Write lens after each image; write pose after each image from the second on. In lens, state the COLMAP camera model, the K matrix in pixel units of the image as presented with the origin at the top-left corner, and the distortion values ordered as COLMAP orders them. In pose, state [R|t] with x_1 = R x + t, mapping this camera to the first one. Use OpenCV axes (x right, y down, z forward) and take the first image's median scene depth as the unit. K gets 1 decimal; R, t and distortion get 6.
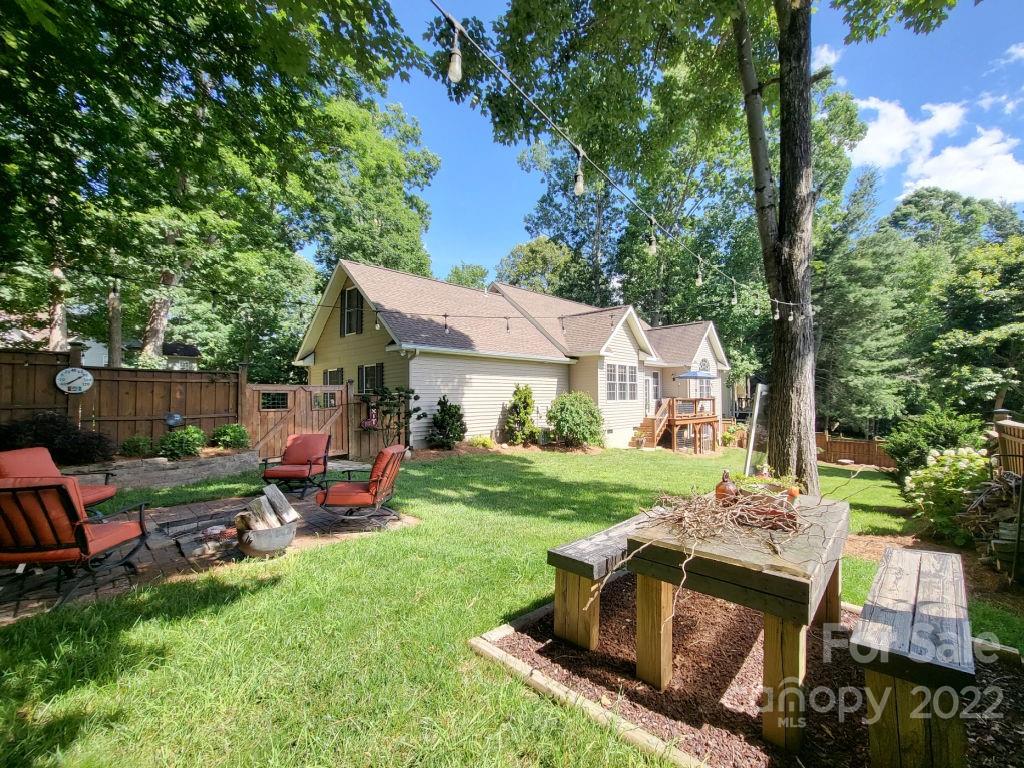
lens RADIAL K [[494.1, 0, 512.0], [0, 494.1, 384.0], [0, 0, 1]] dist [0.000051, -0.000076]
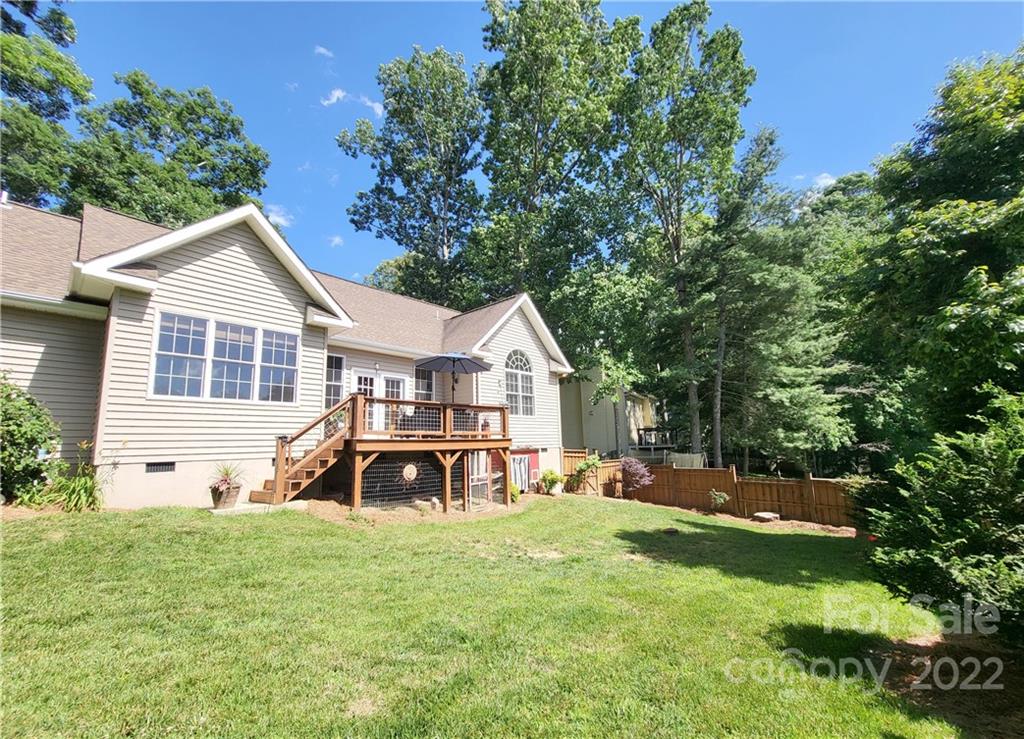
lens RADIAL K [[416.6, 0, 512.3], [0, 416.6, 385.7], [0, 0, 1]] dist [0.000550, -0.002998]
pose [[0.999683, -0.024936, -0.003400, 0.390509], [0.024287, 0.991294, -0.129407, 0.061495], [0.006597, 0.129283, 0.991586, 0.496344]]
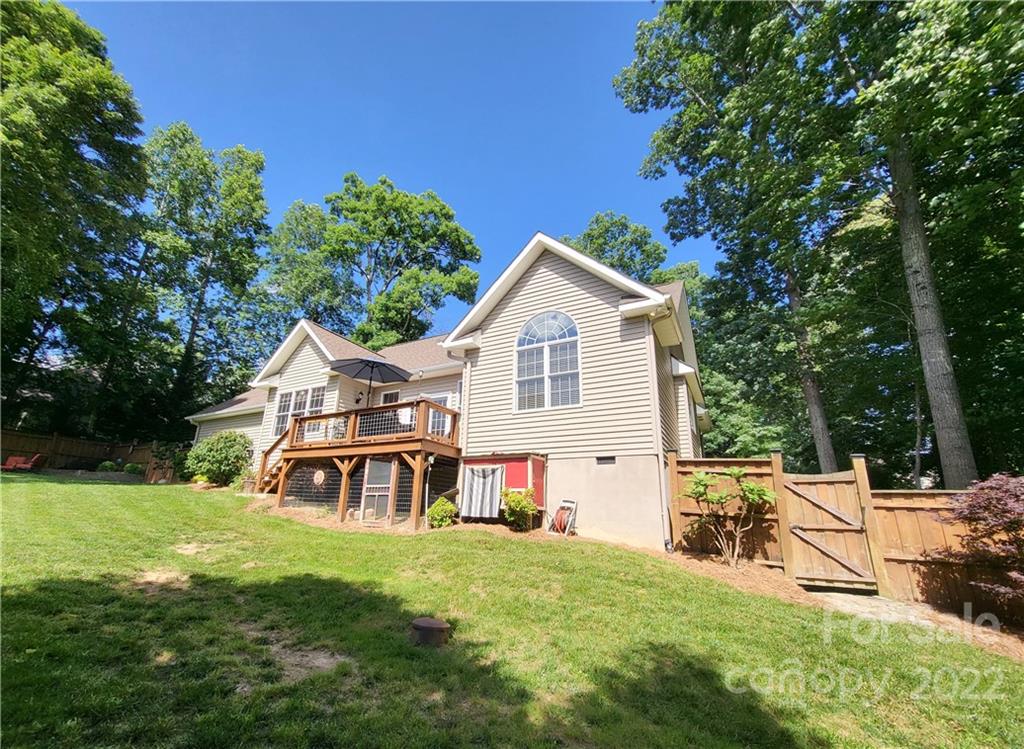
lens RADIAL K [[427.7, 0, 509.4], [0, 427.7, 392.4], [0, 0, 1]] dist [-0.001327, -0.000196]
pose [[0.194917, -0.270152, -0.942881, 0.715511], [-0.015913, 0.960322, -0.278439, 0.114865], [0.980691, 0.069276, 0.182884, 0.920967]]
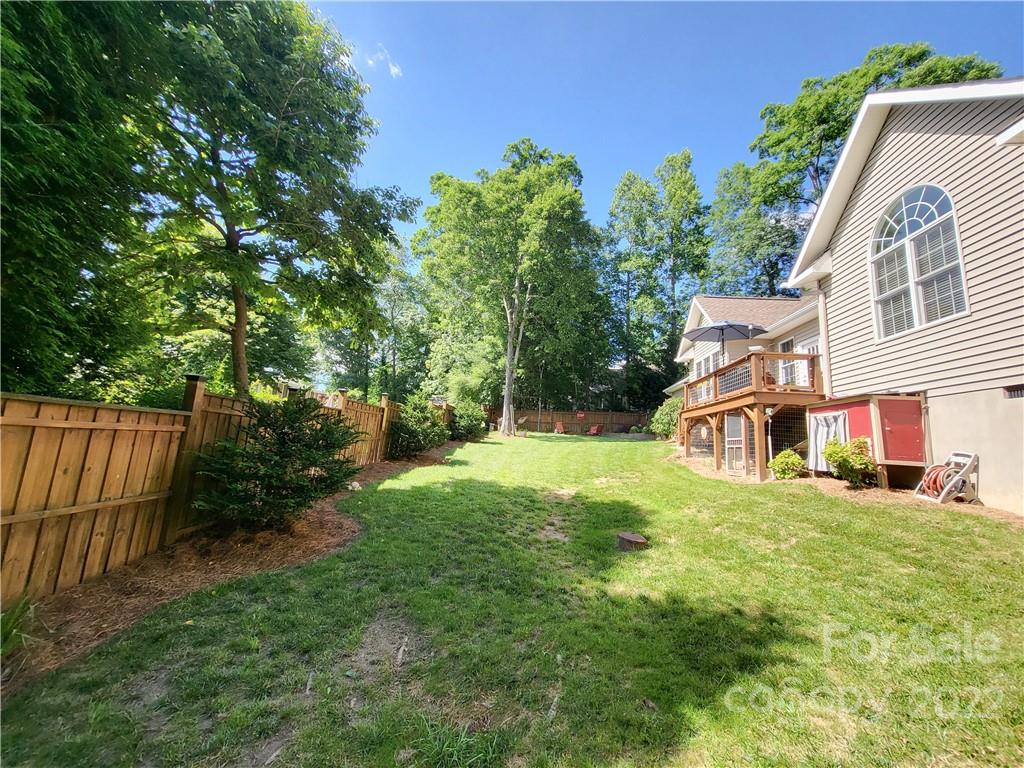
lens RADIAL K [[418.7, 0, 514.9], [0, 418.7, 375.8], [0, 0, 1]] dist [0.035002, -0.000062]
pose [[-0.814068, -0.139724, -0.563712, 0.722144], [-0.044648, 0.982812, -0.179127, 0.113700], [0.579051, -0.120653, -0.806314, 1.075012]]
